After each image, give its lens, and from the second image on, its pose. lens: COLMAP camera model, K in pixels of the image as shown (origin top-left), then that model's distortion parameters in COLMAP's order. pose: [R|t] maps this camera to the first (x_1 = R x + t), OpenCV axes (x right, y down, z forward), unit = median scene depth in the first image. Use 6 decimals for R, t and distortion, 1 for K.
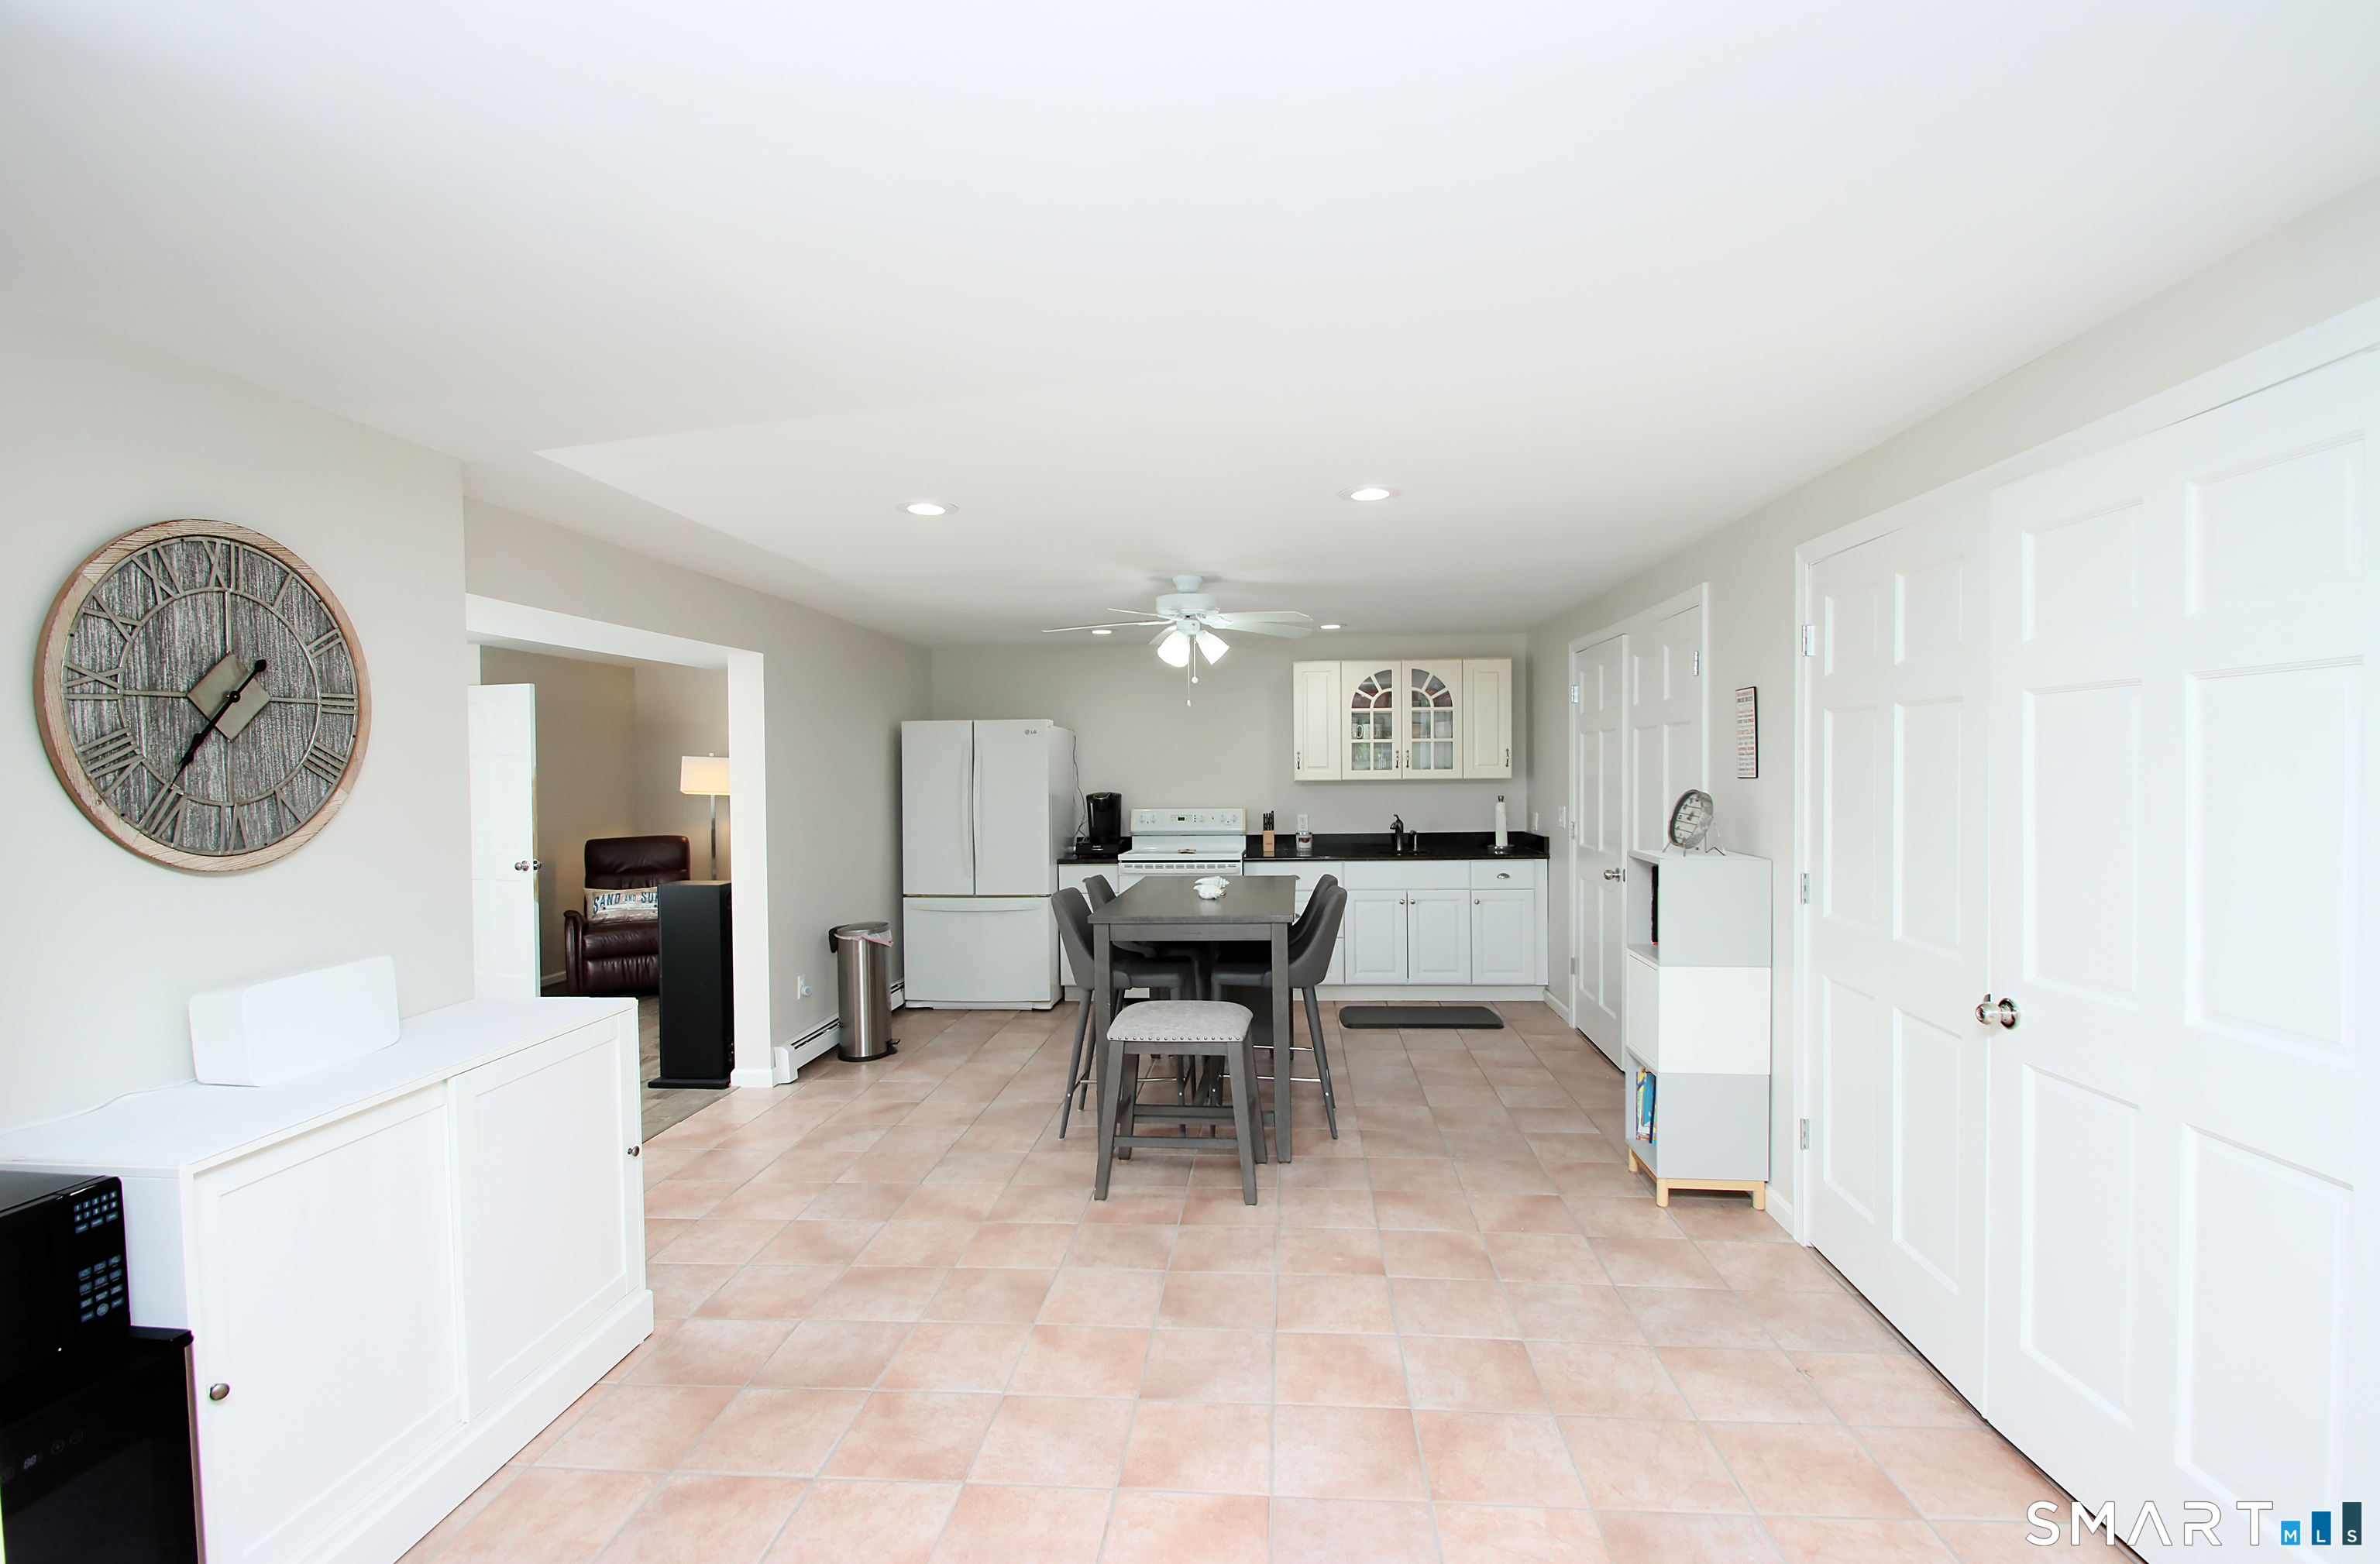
lens RADIAL K [[1102.1, 0, 1205.9], [0, 1102.1, 769.8], [0, 0, 1]] dist [0.018770, -0.016933]
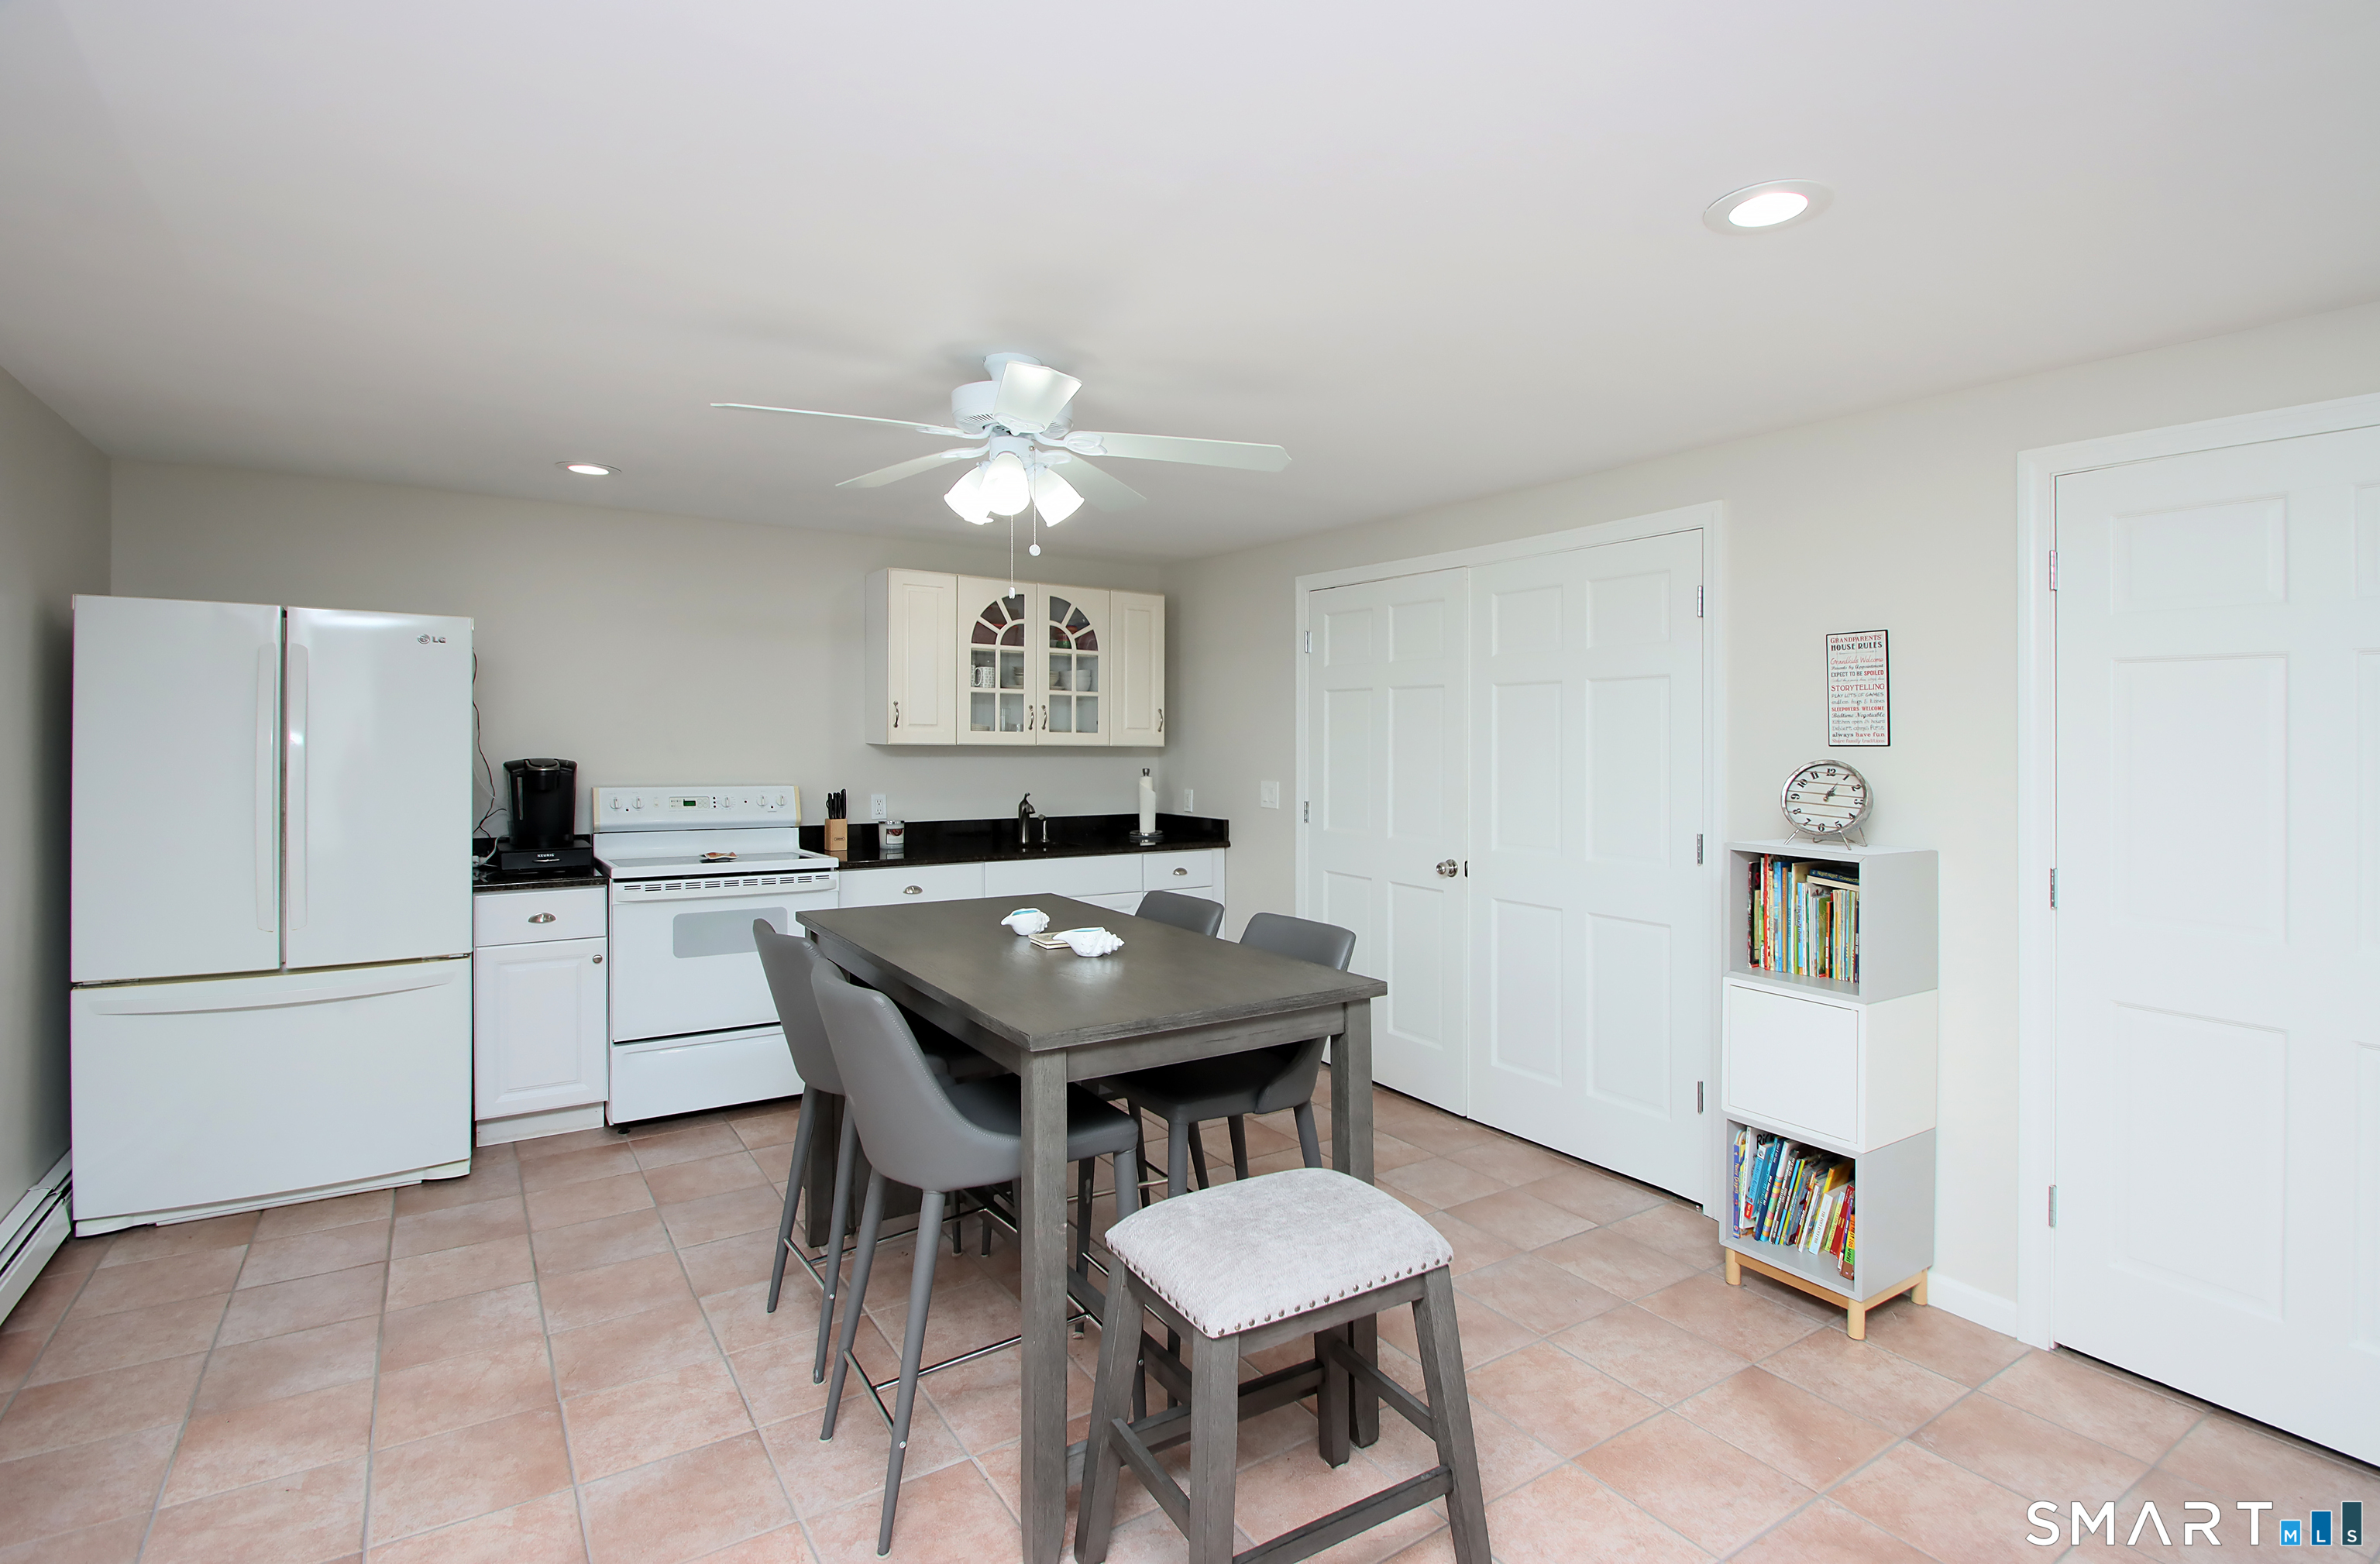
lens RADIAL K [[1102.1, 0, 1215.2], [0, 1102.1, 742.1], [0, 0, 1]] dist [0.018770, -0.016933]
pose [[0.778906, 0.020959, 0.626790, -0.237681], [-0.019619, 0.999767, -0.009050, 0.013648], [-0.626834, -0.005248, 0.779135, 0.447596]]
